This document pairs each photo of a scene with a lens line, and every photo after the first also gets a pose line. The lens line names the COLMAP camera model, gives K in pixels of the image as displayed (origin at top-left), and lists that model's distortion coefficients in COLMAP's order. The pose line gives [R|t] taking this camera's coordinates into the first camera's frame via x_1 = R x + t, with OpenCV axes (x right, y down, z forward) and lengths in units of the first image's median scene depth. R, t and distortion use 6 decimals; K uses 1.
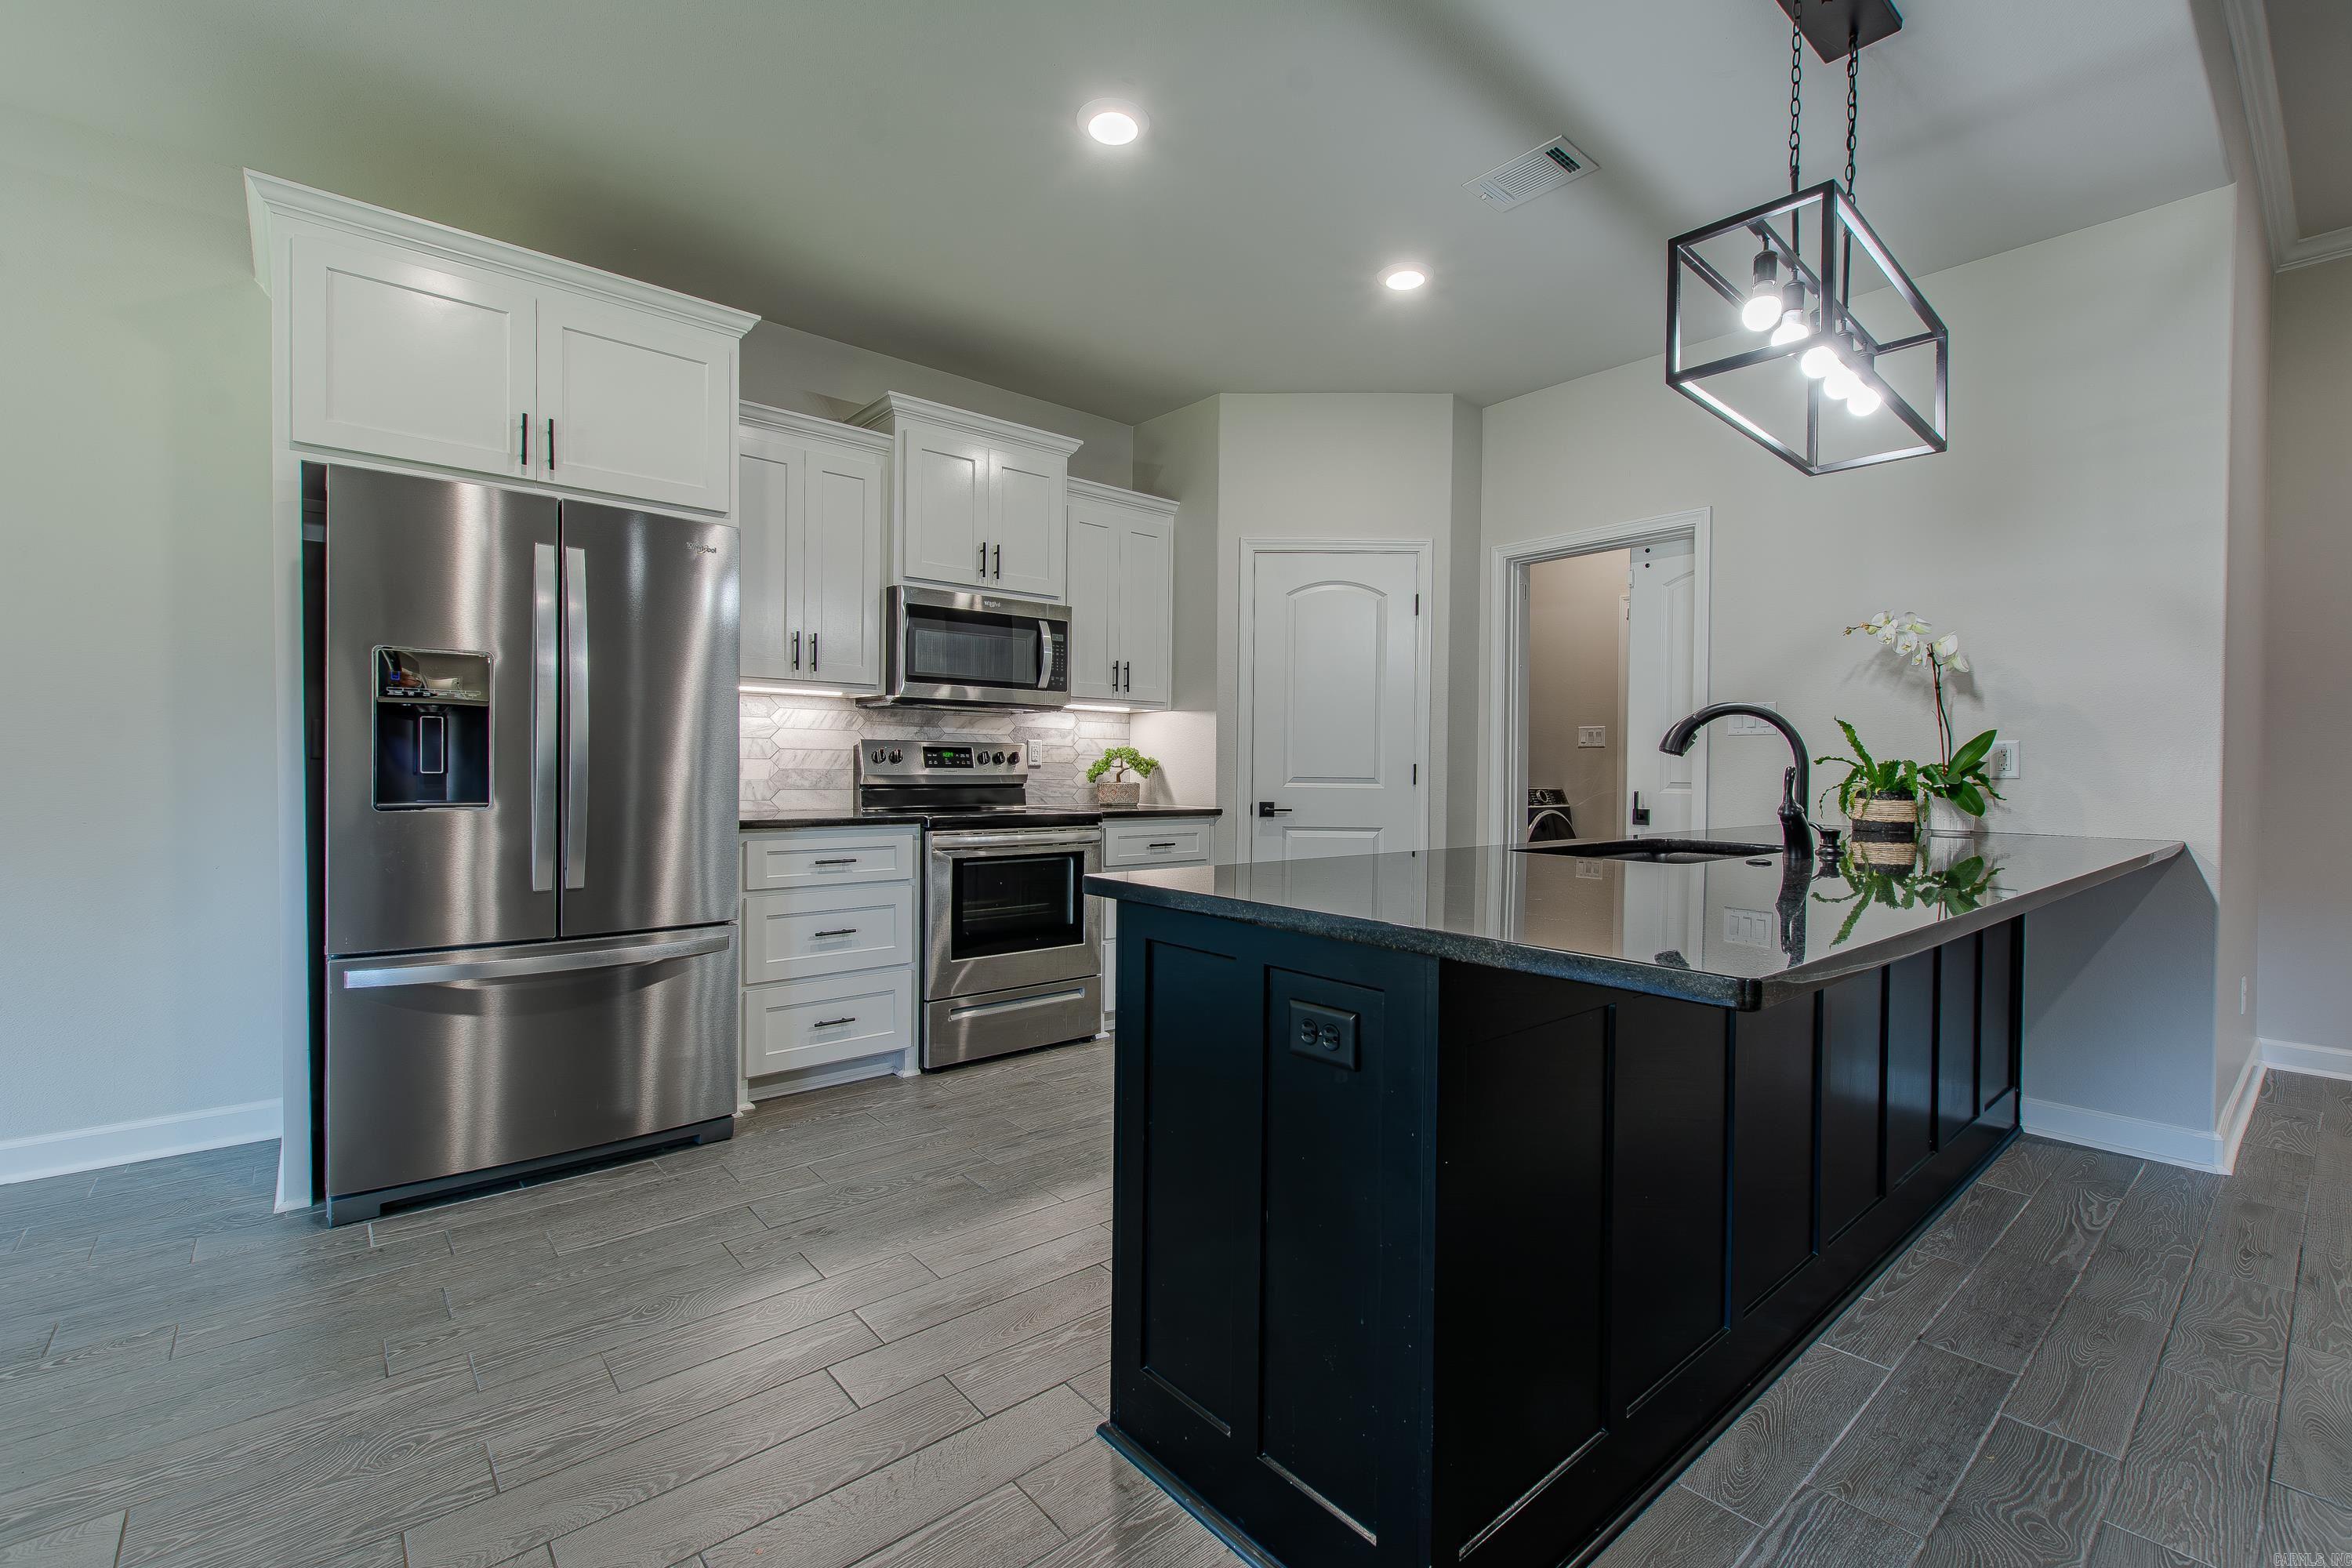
lens RADIAL K [[1014.0, 0, 1183.8], [0, 1014.0, 780.4], [0, 0, 1]] dist [0.006446, -0.003542]
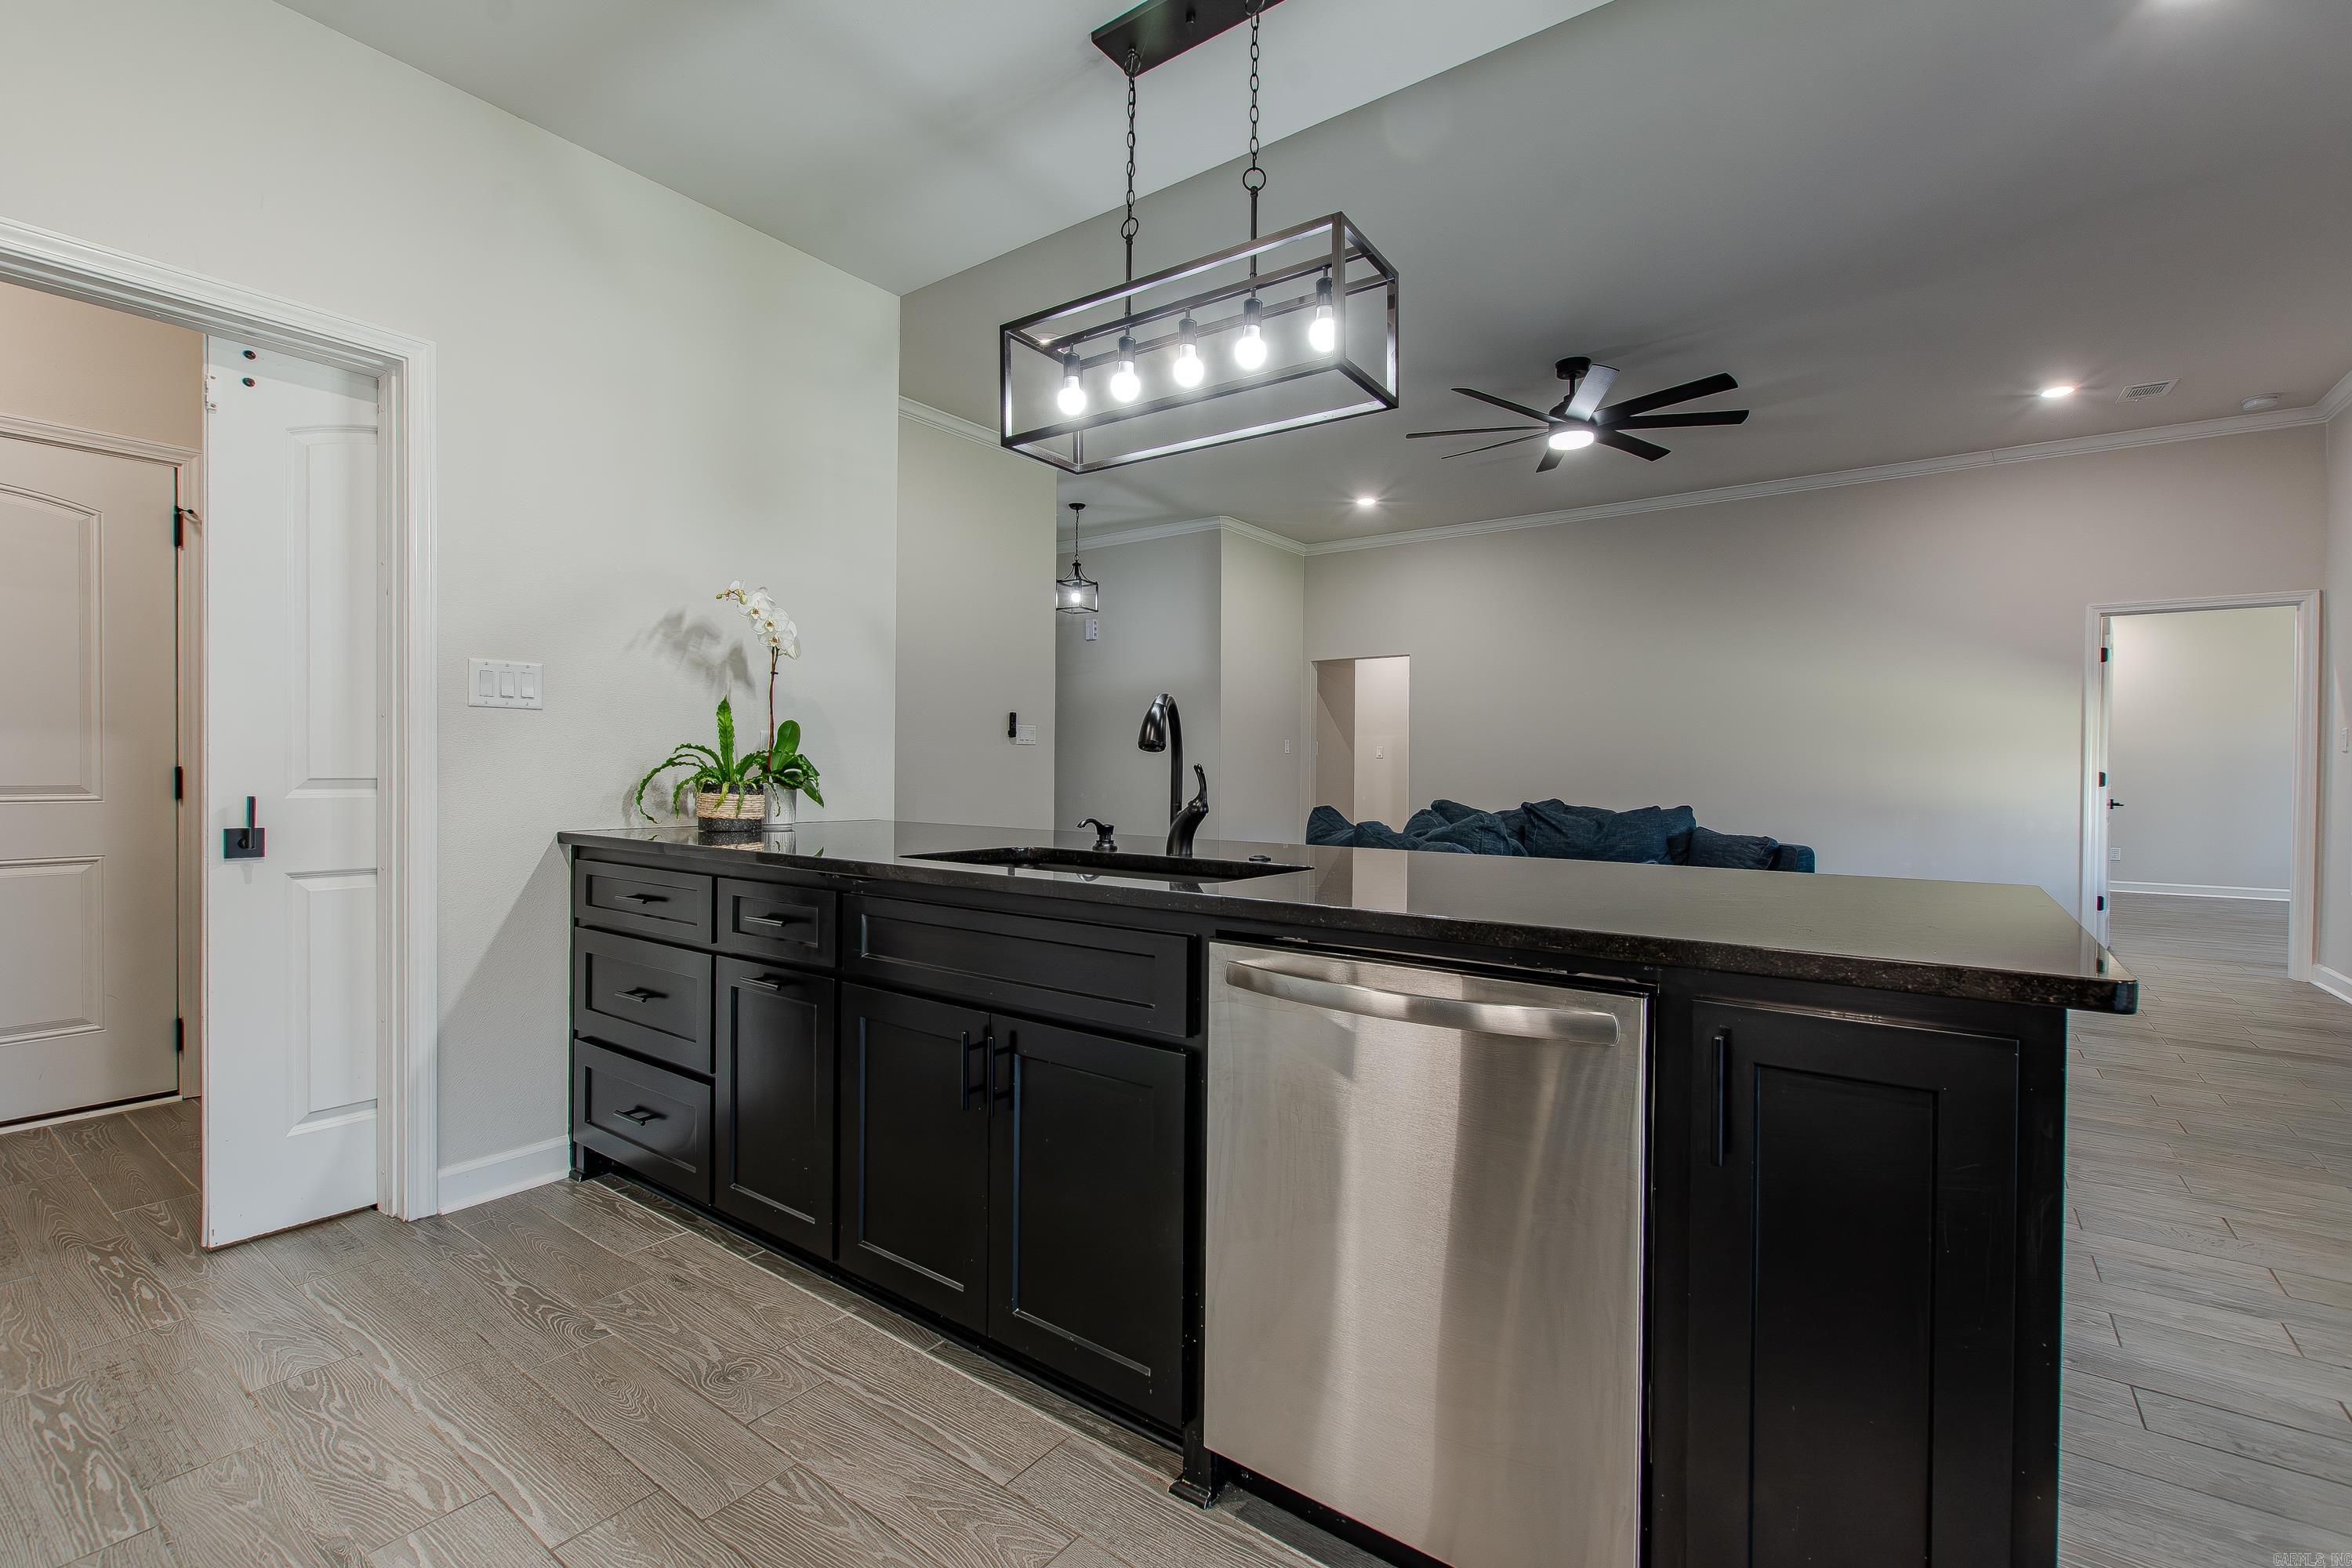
lens RADIAL K [[1014.0, 0, 1184.9], [0, 1014.0, 781.6], [0, 0, 1]] dist [0.006446, -0.003542]
pose [[-0.233667, -0.023377, 0.972036, -0.220624], [-0.000351, 0.999713, 0.023959, -0.011361], [-0.972317, 0.005257, -0.233608, 0.712538]]
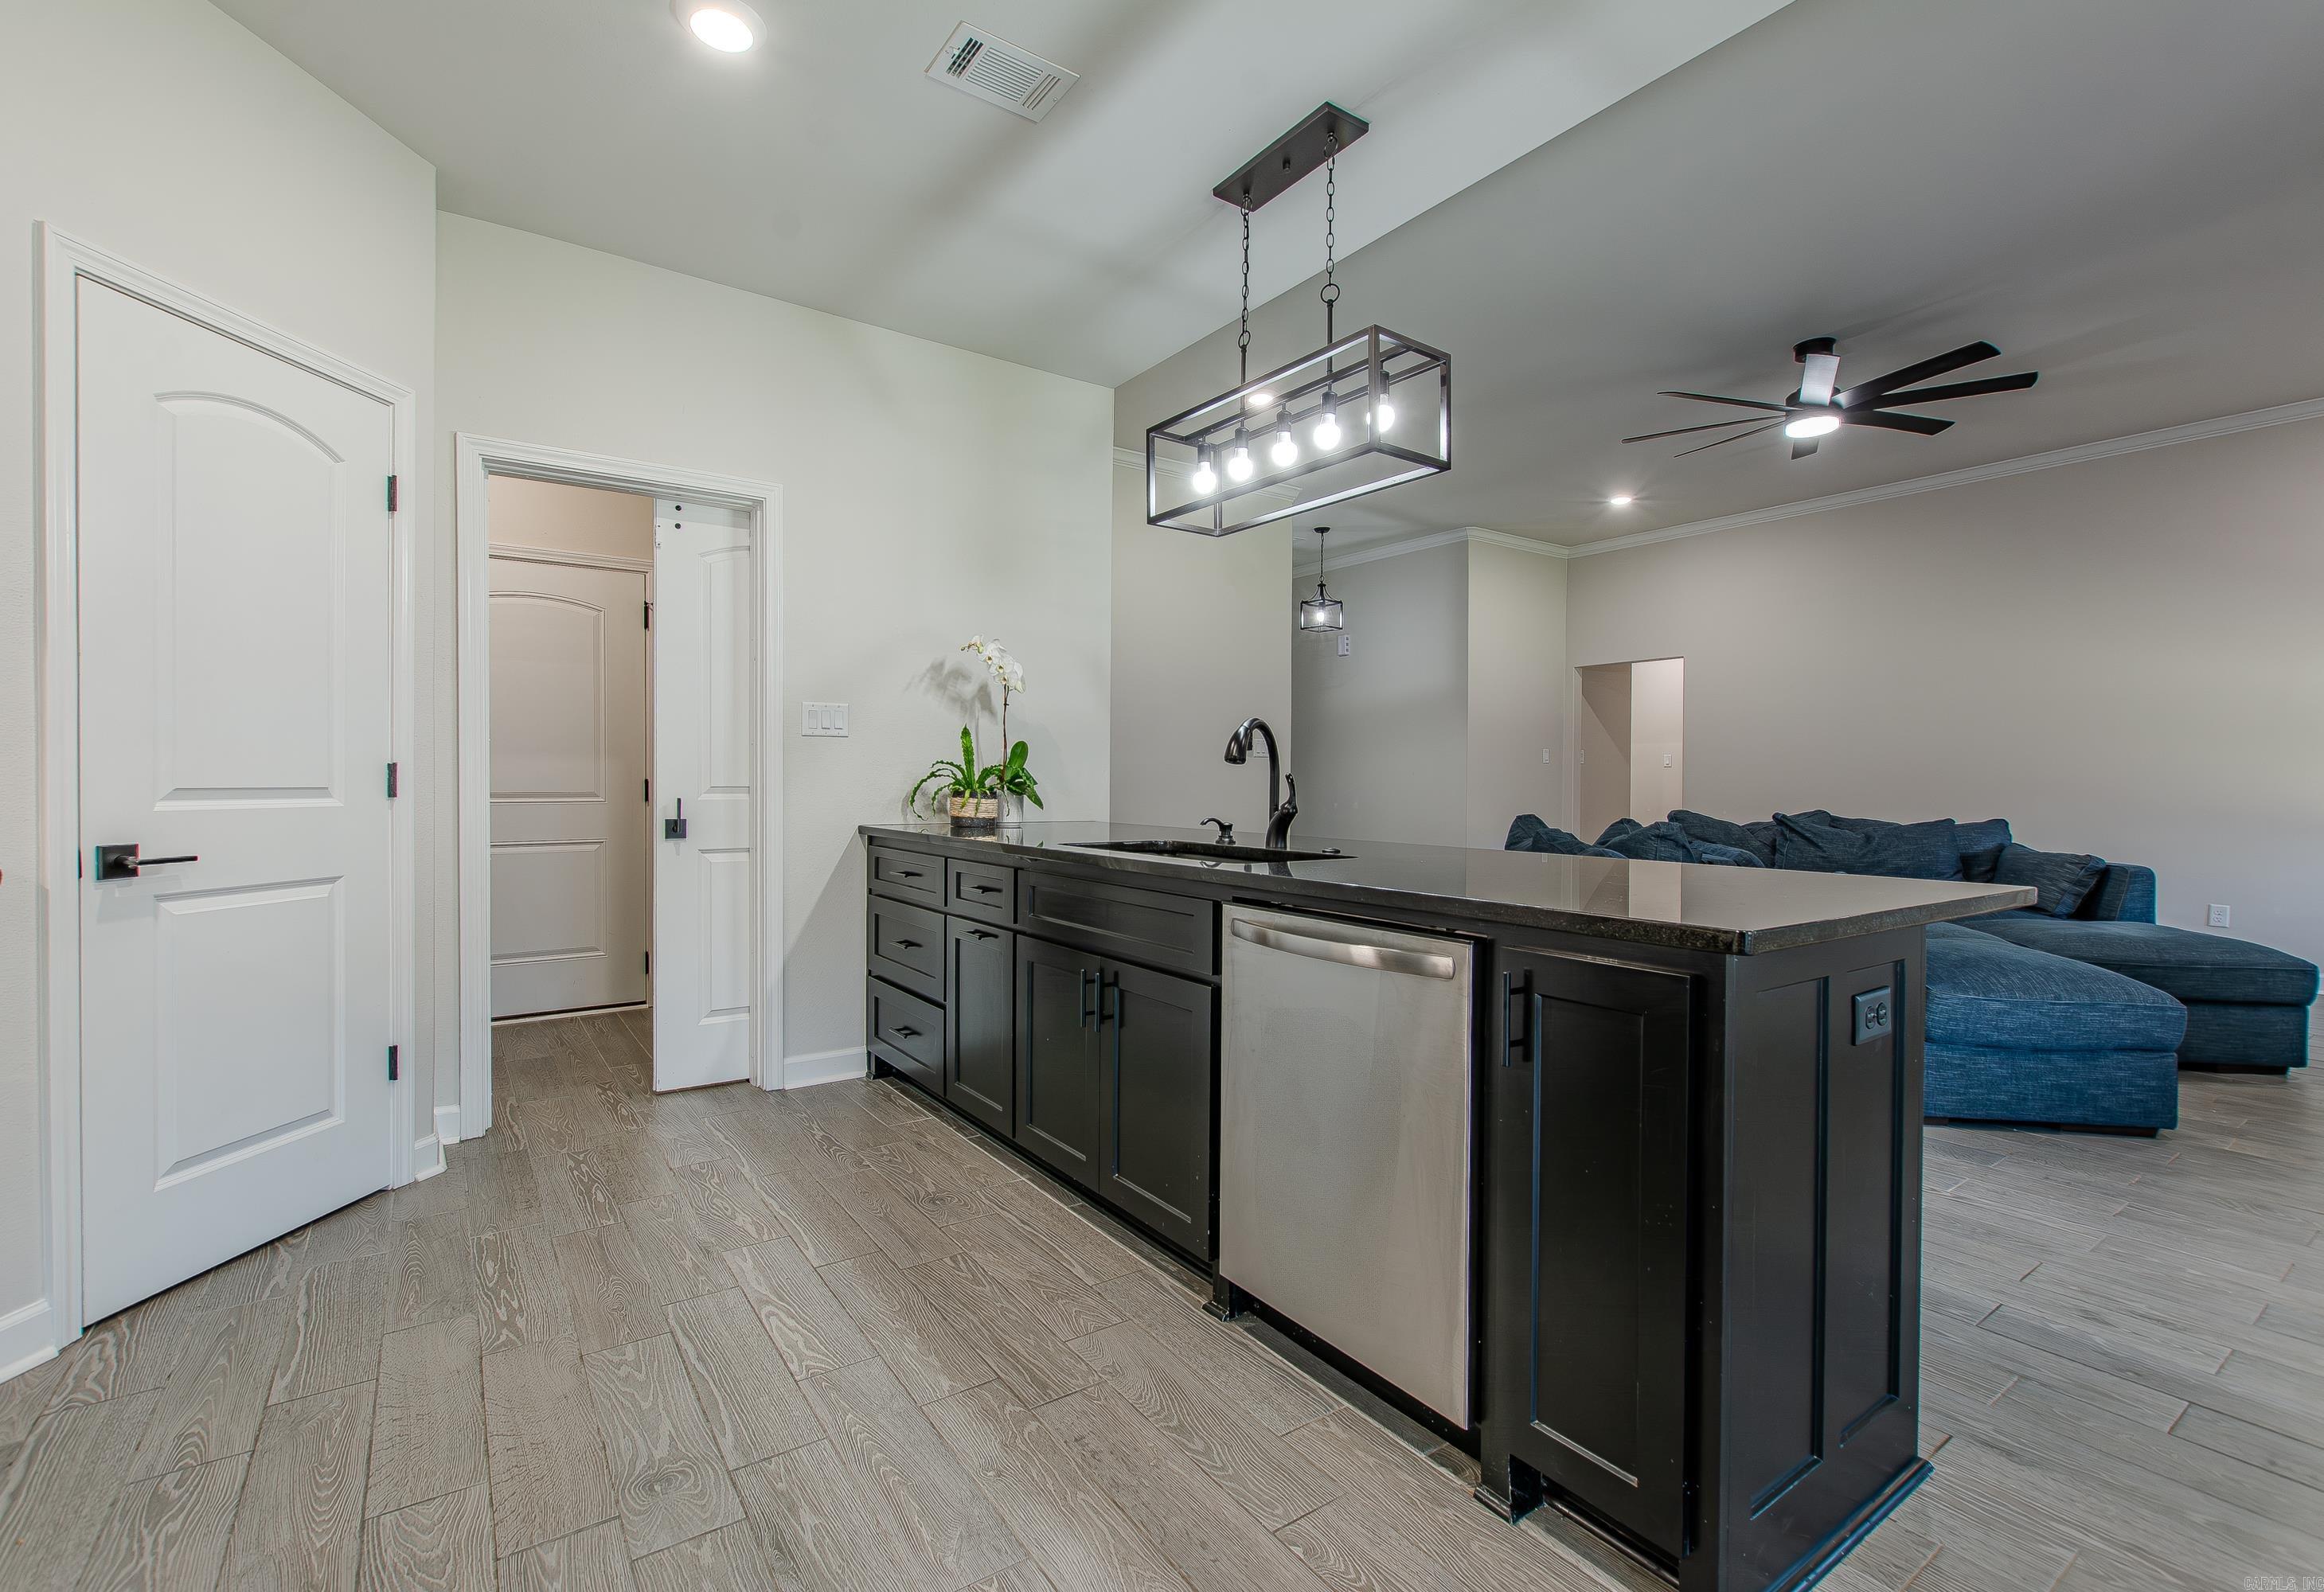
lens RADIAL K [[1027.9, 0, 1140.7], [0, 1027.9, 791.9], [0, 0, 1]] dist [0.004572, -0.003134]
pose [[0.104082, -0.022359, 0.994317, -0.386261], [0.006185, 0.999742, 0.021834, -0.011301], [-0.994550, 0.003878, 0.104193, 0.598133]]
